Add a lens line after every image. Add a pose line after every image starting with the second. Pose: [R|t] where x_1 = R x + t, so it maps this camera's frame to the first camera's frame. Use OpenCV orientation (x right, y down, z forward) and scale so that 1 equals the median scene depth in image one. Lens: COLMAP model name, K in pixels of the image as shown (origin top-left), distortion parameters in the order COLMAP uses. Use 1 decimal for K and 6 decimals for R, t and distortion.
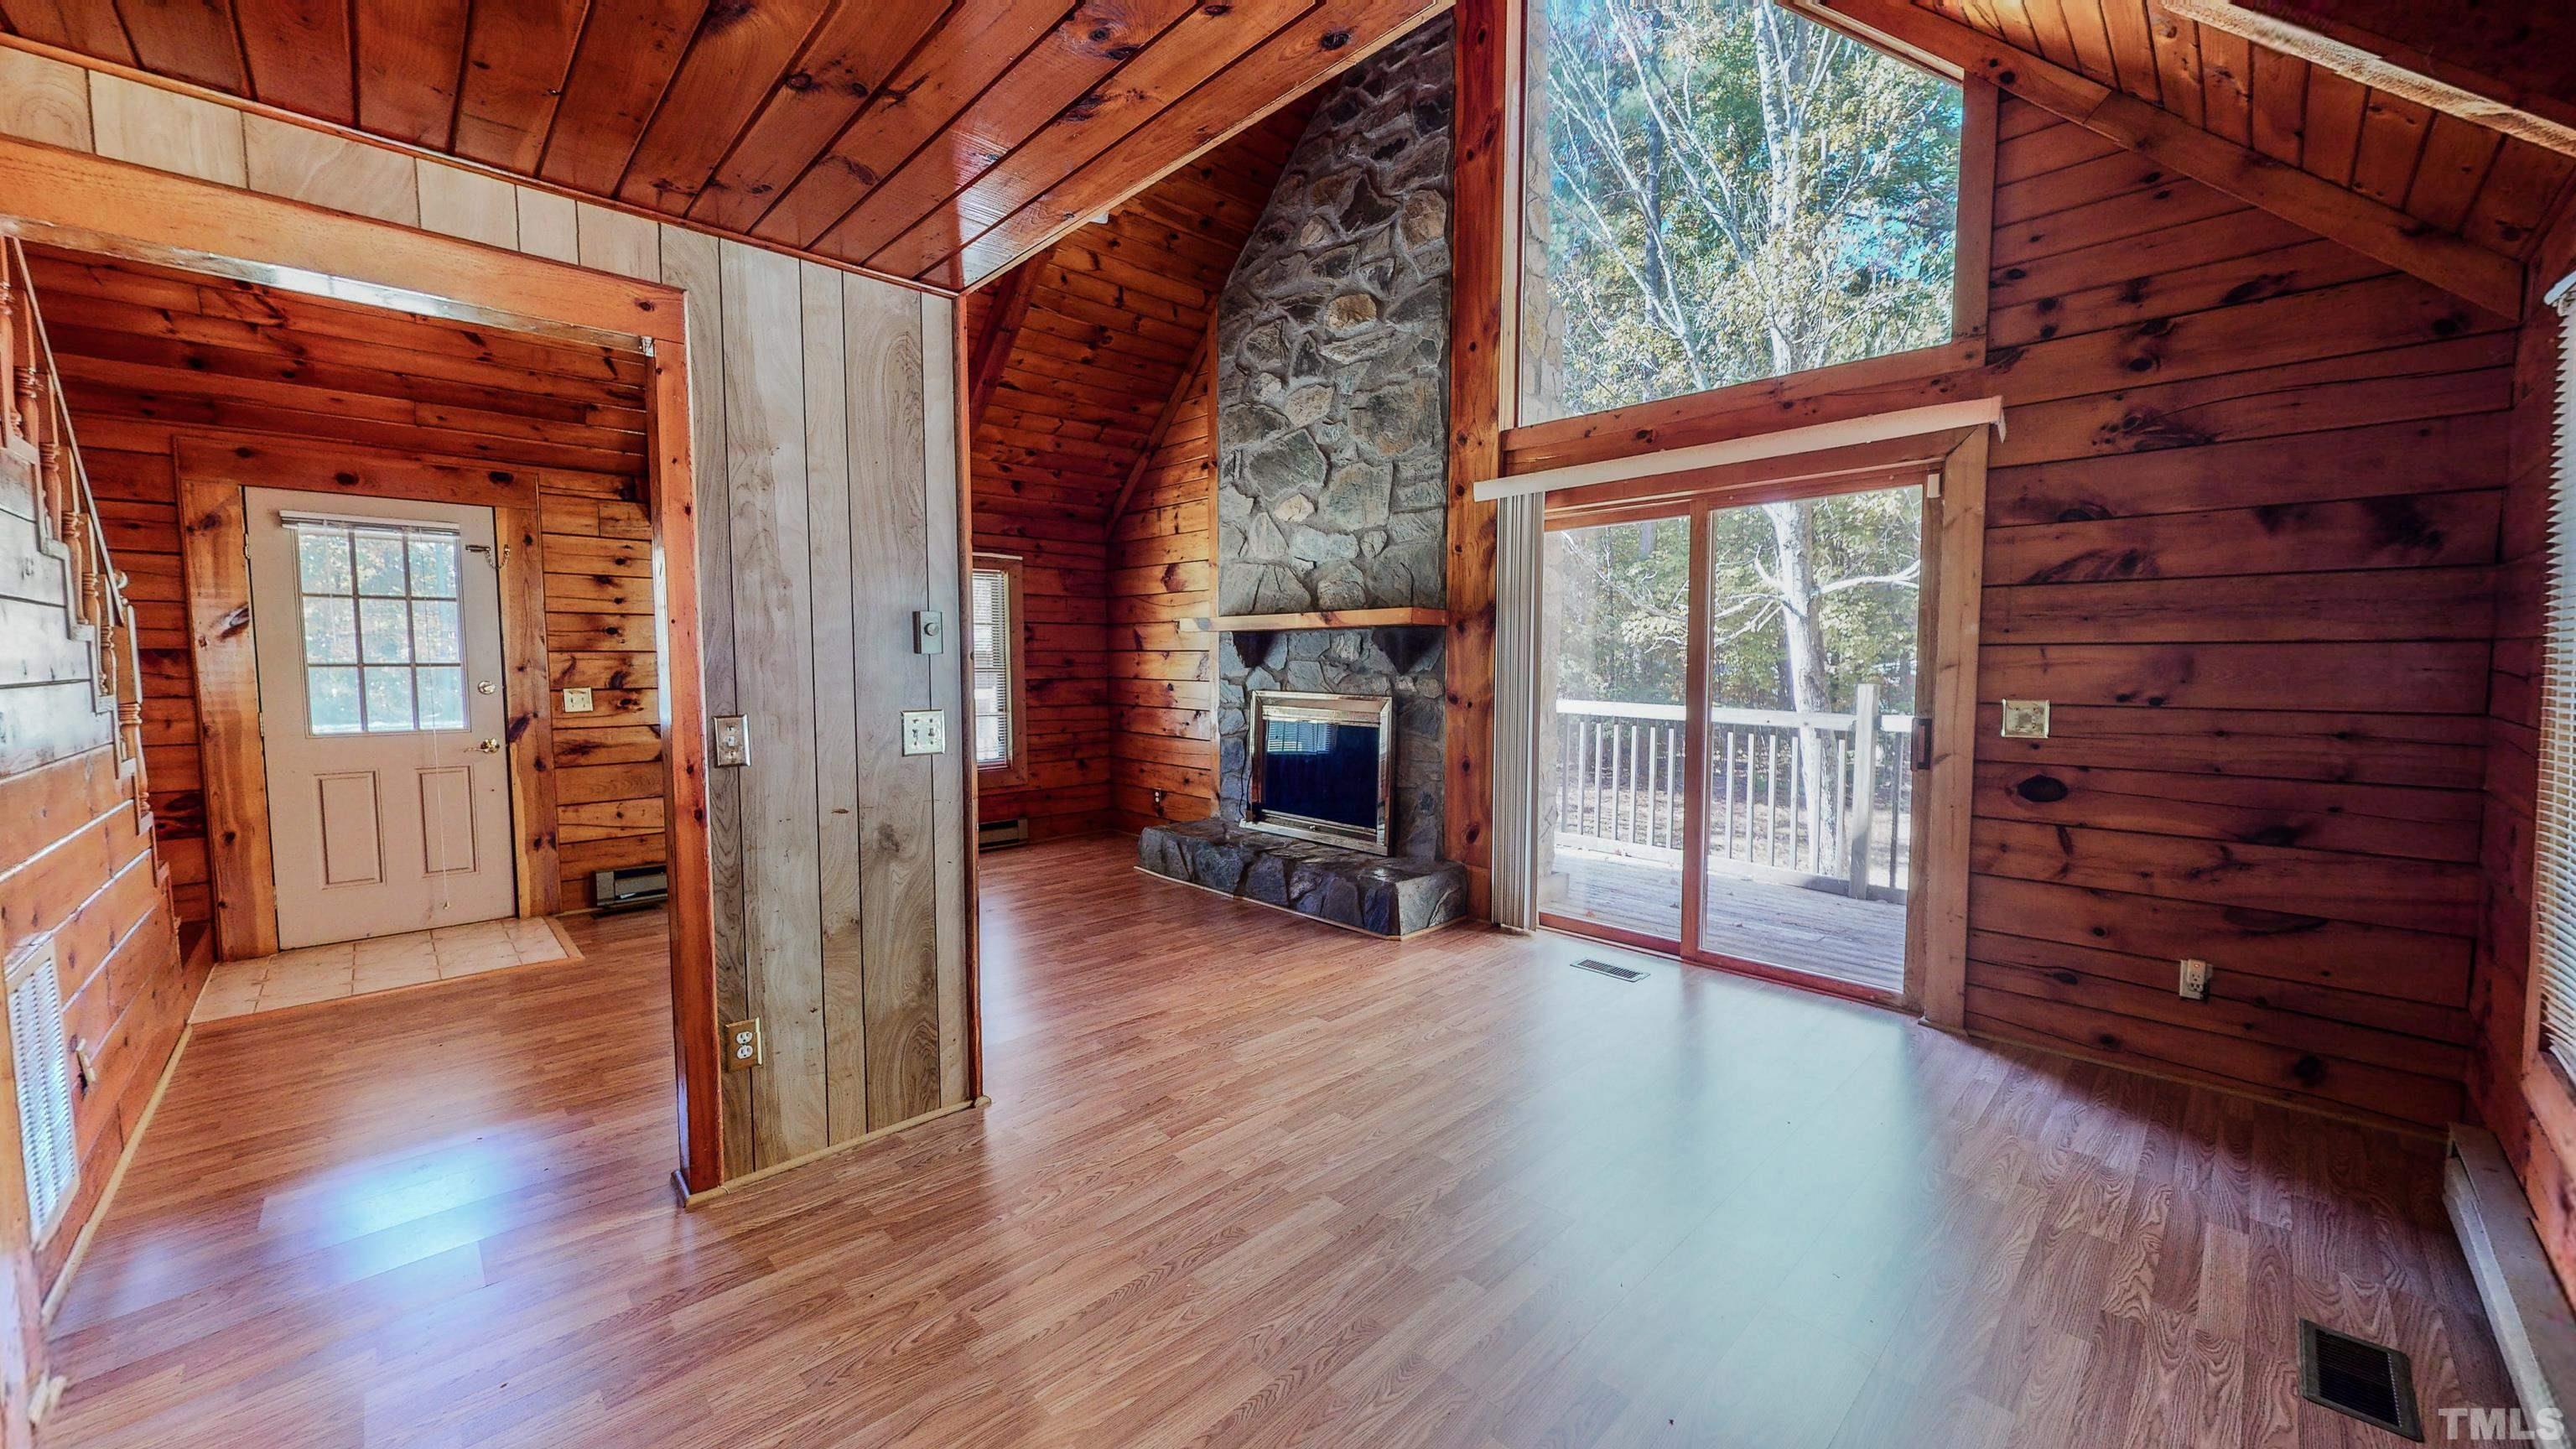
lens RADIAL K [[943.8, 0, 1287.7], [0, 943.8, 728.4], [0, 0, 1]] dist [0.000092, -0.000011]
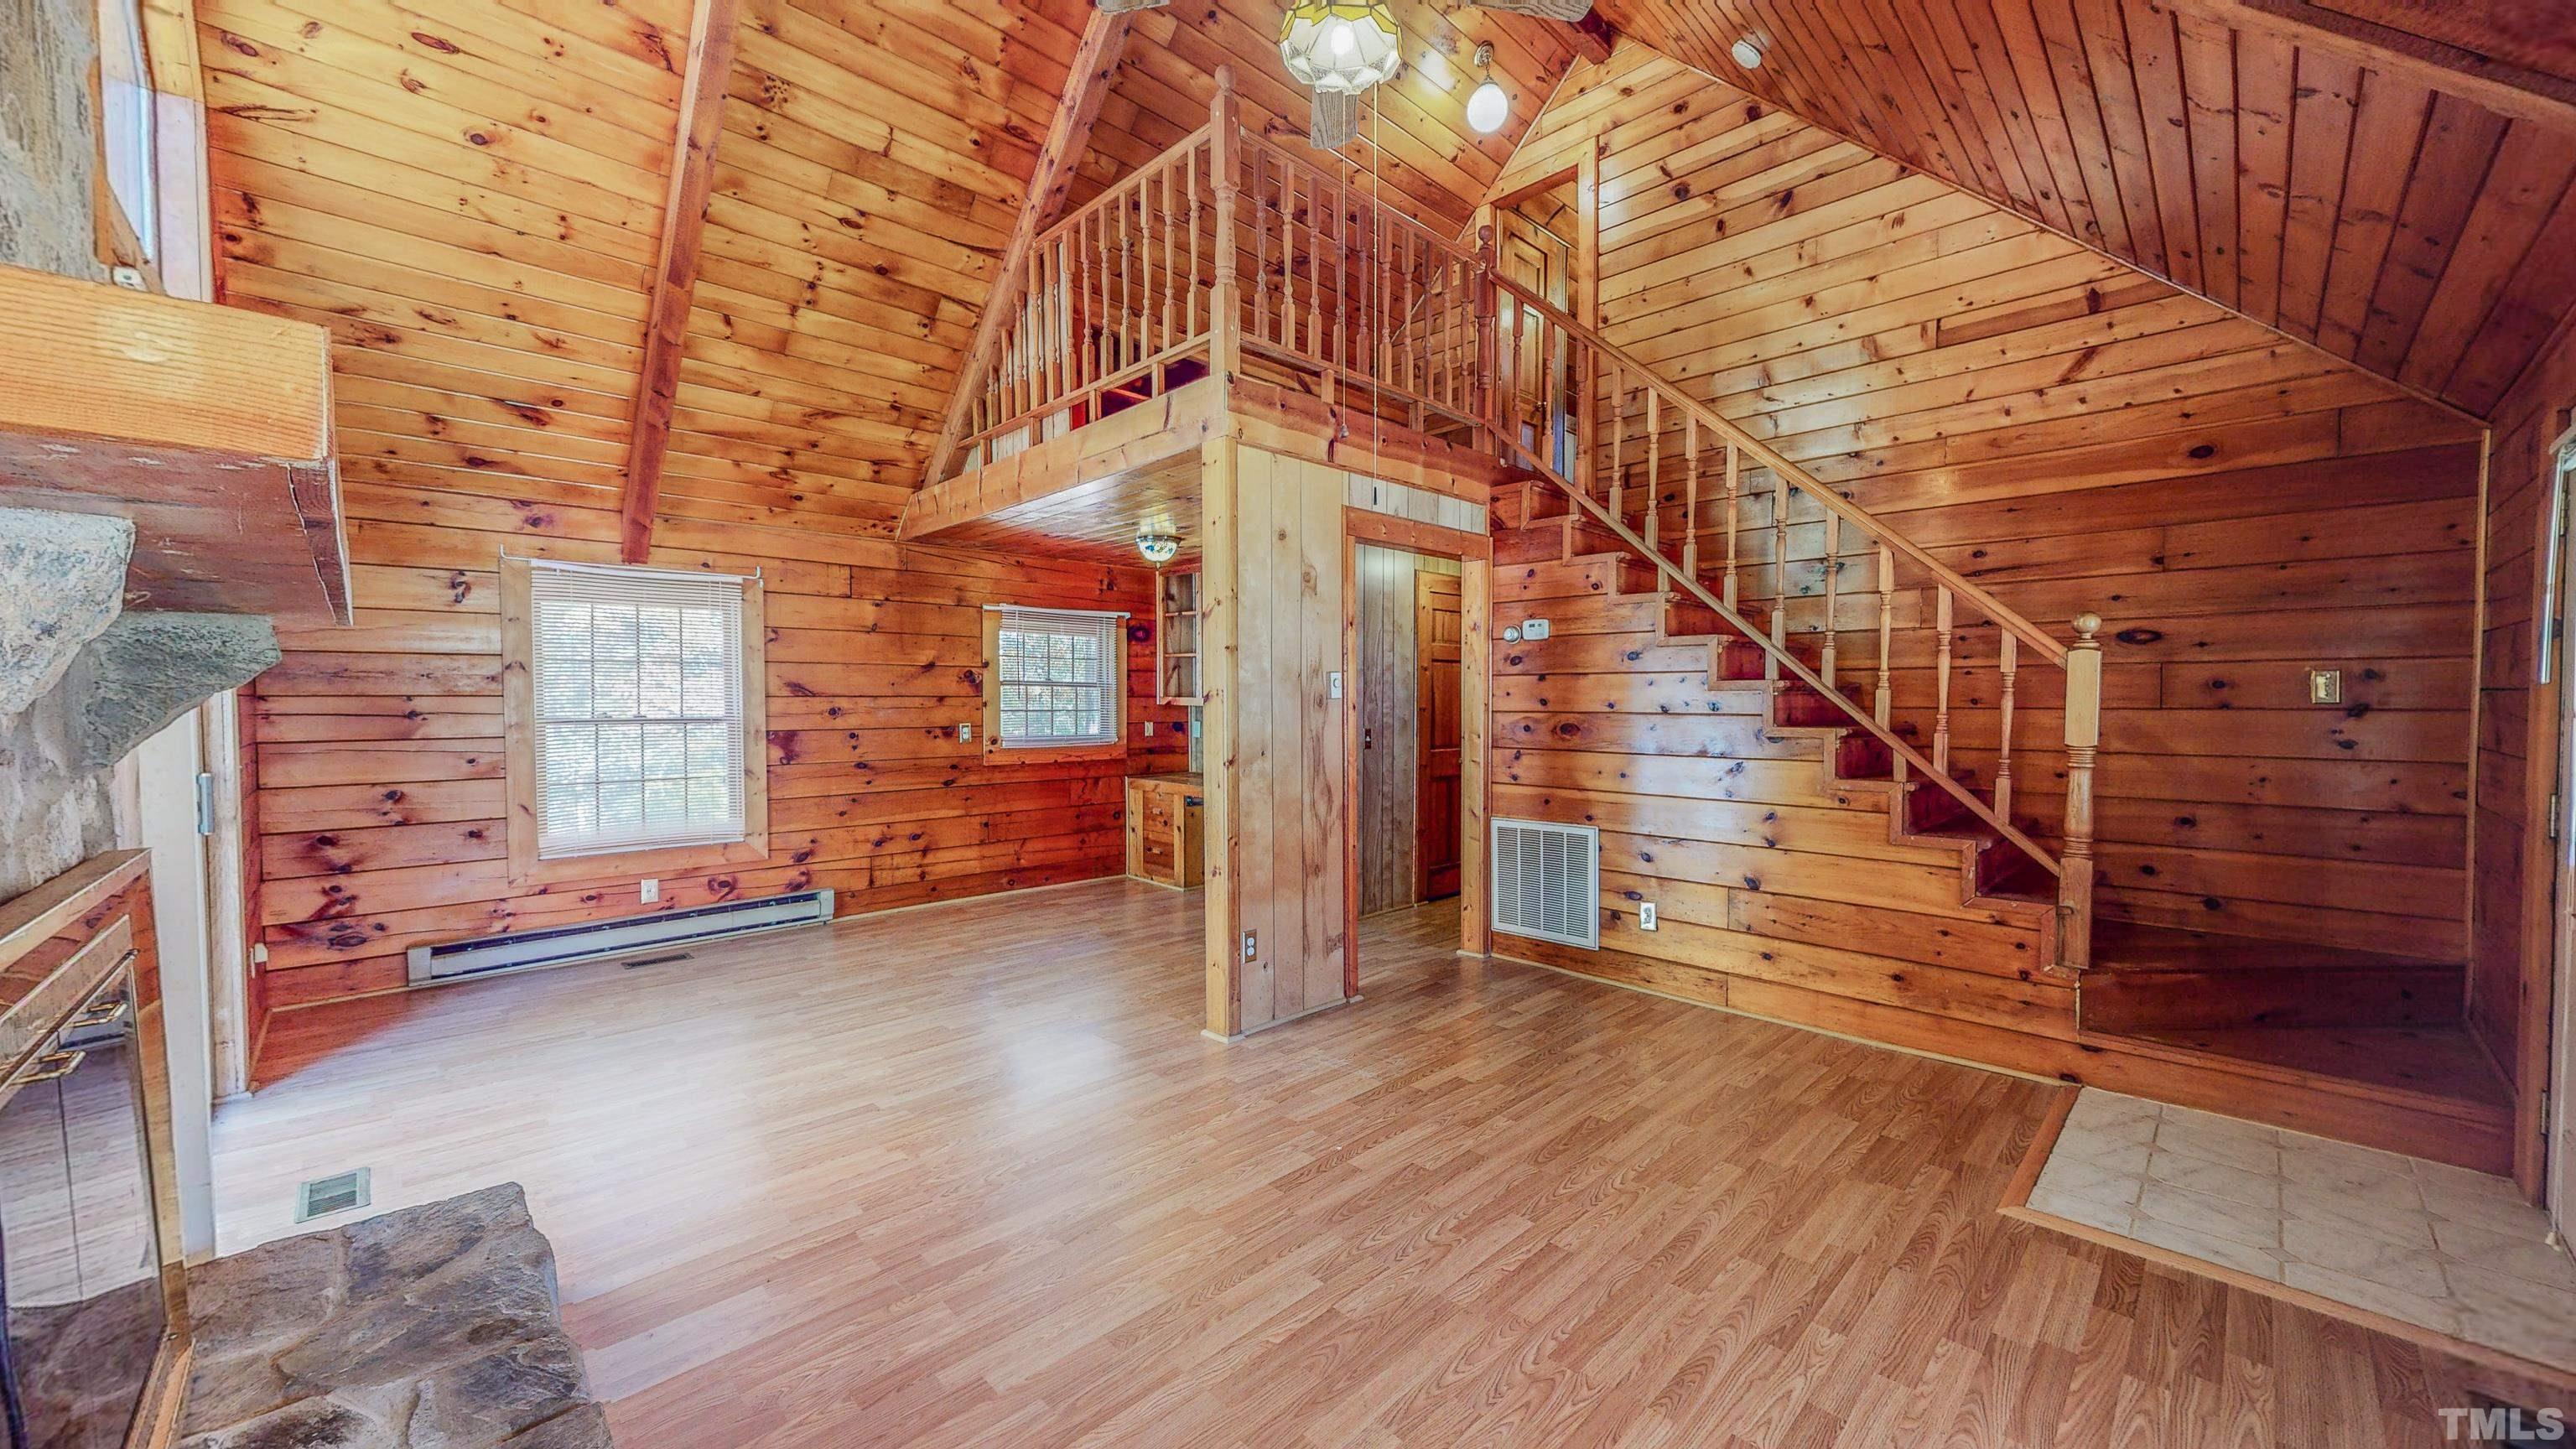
lens RADIAL K [[943.8, 0, 1287.7], [0, 943.8, 728.4], [0, 0, 1]] dist [0.000092, -0.000011]
pose [[-0.999994, 0.003274, -0.001213, -0.262573], [0.003125, 0.994233, 0.107201, -0.106823], [0.001557, 0.107196, -0.994237, 1.367258]]
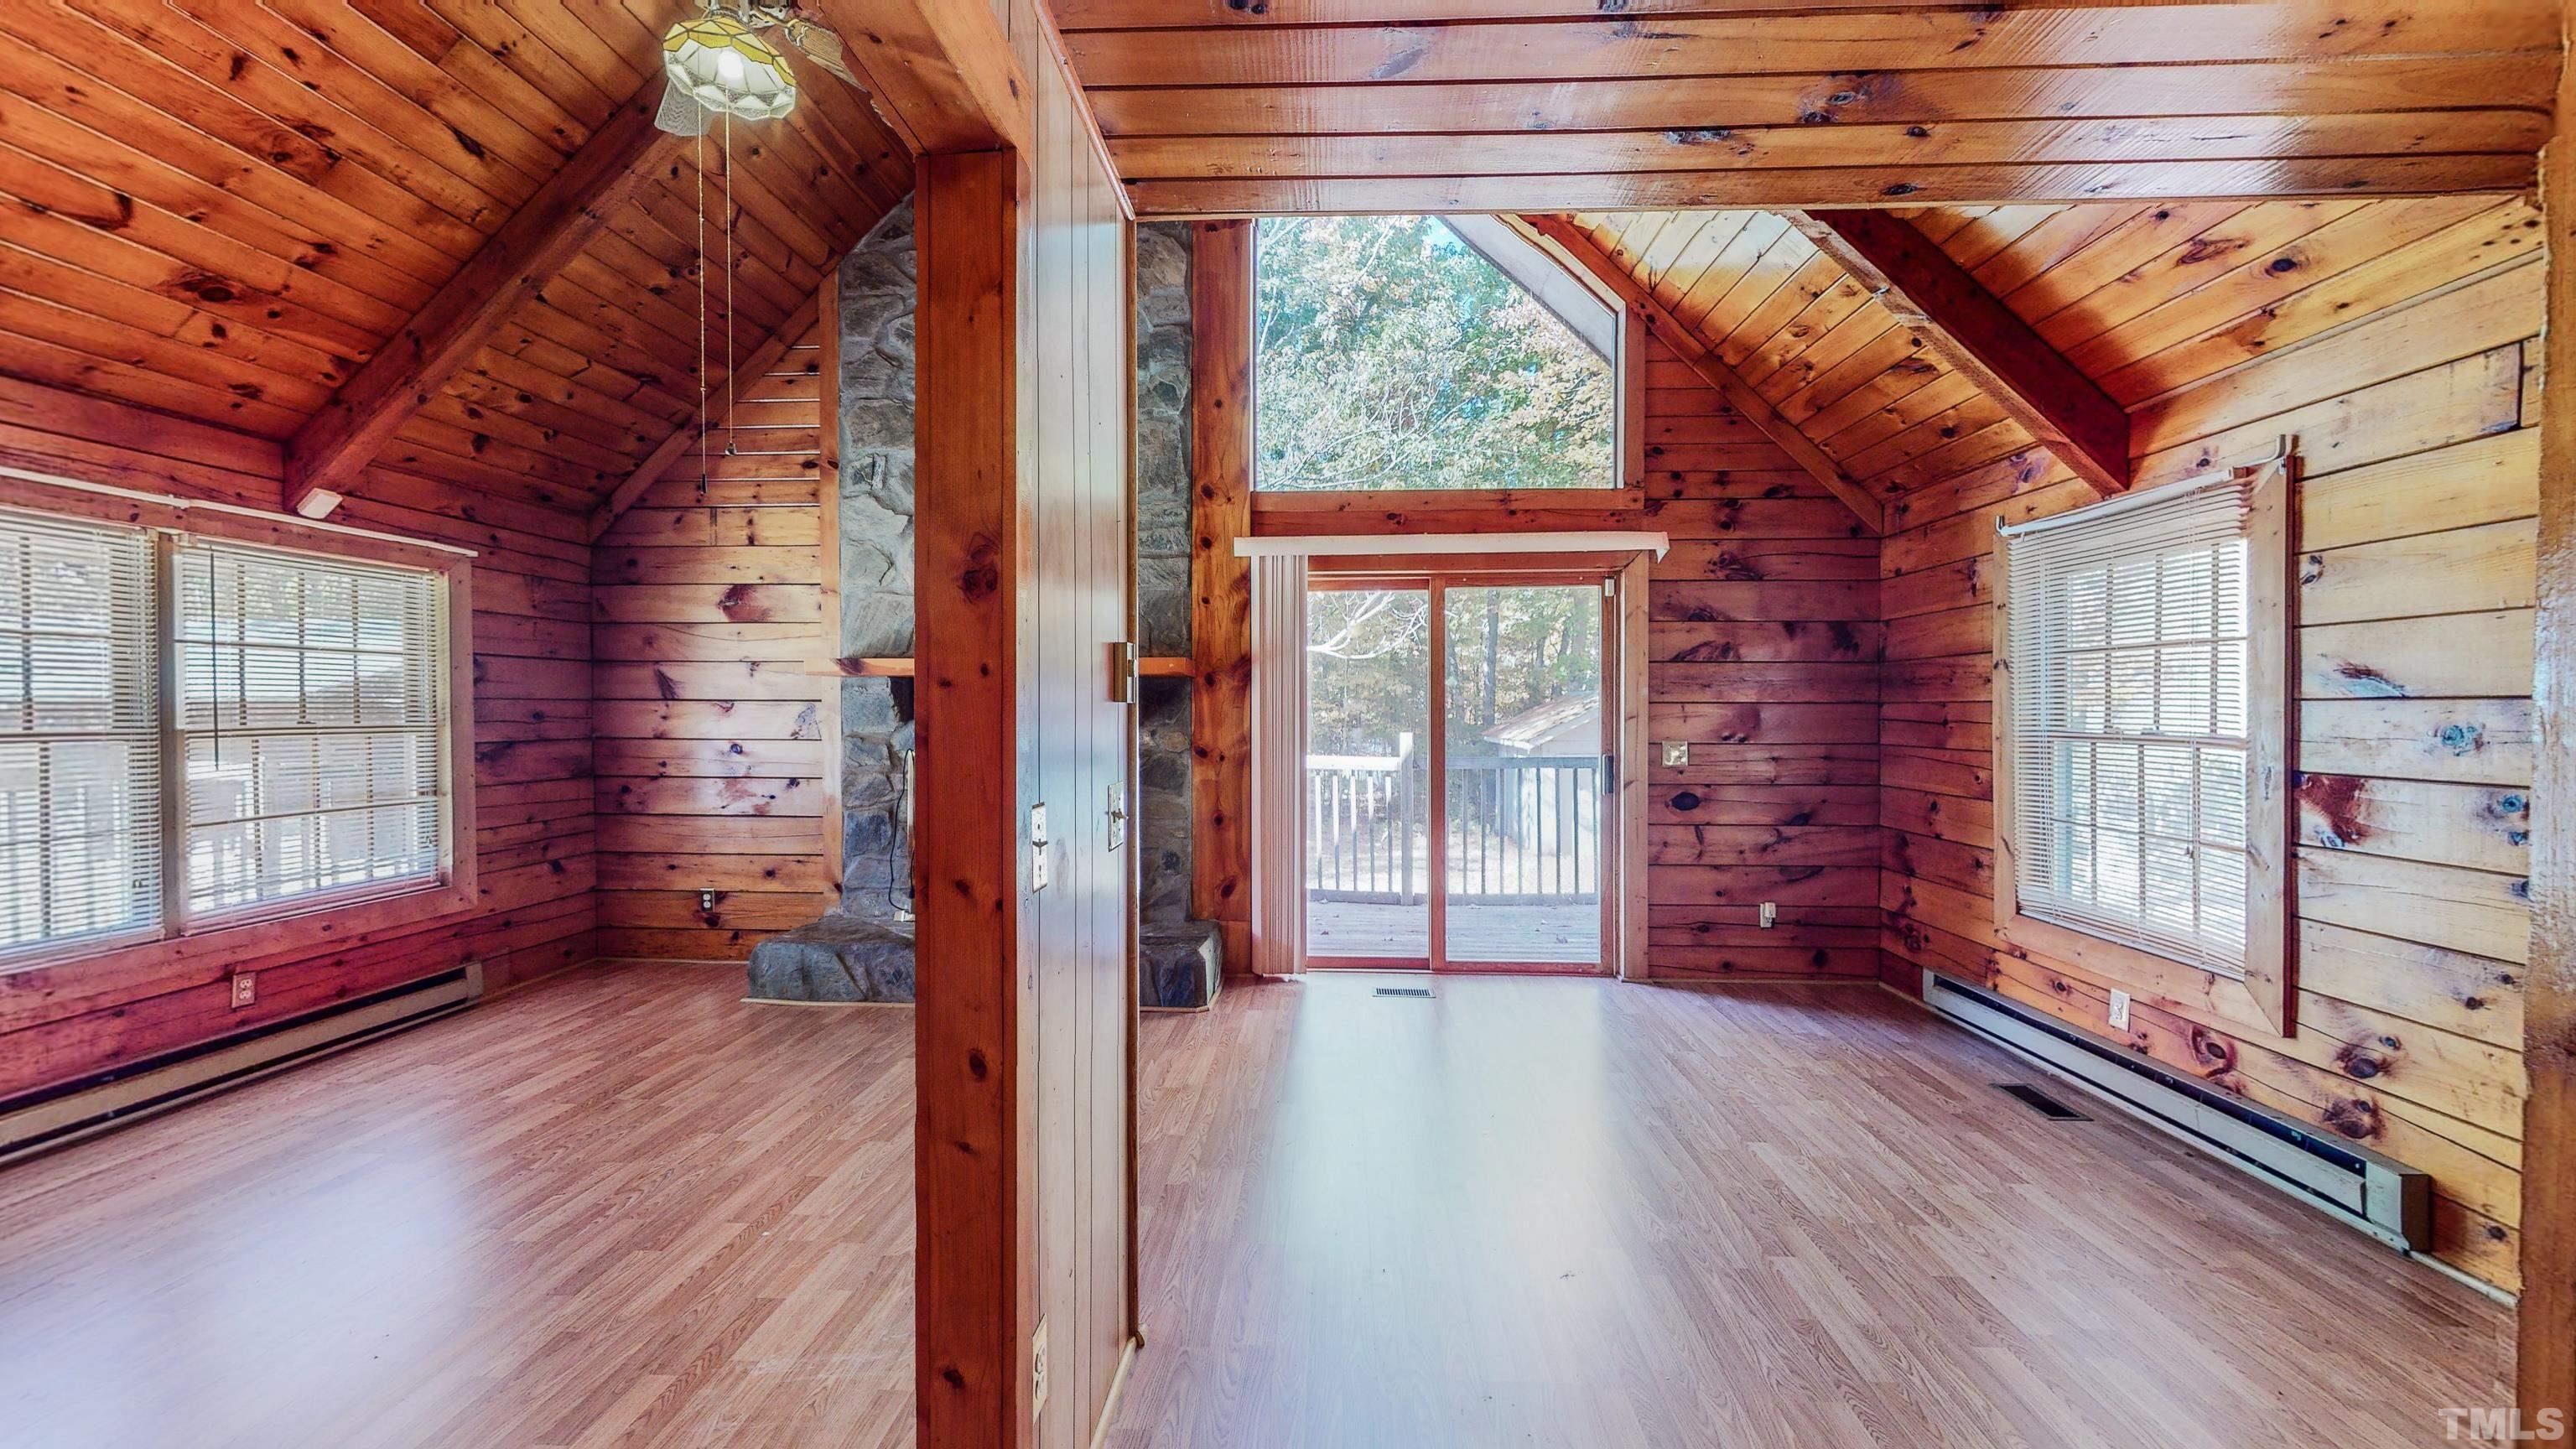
lens RADIAL K [[943.8, 0, 1287.7], [0, 943.8, 728.4], [0, 0, 1]] dist [0.000092, -0.000011]
pose [[0.734084, -0.011046, 0.678968, -0.430155], [0.048105, 0.998202, -0.035771, -0.017204], [-0.677352, 0.058920, 0.733296, 0.224695]]
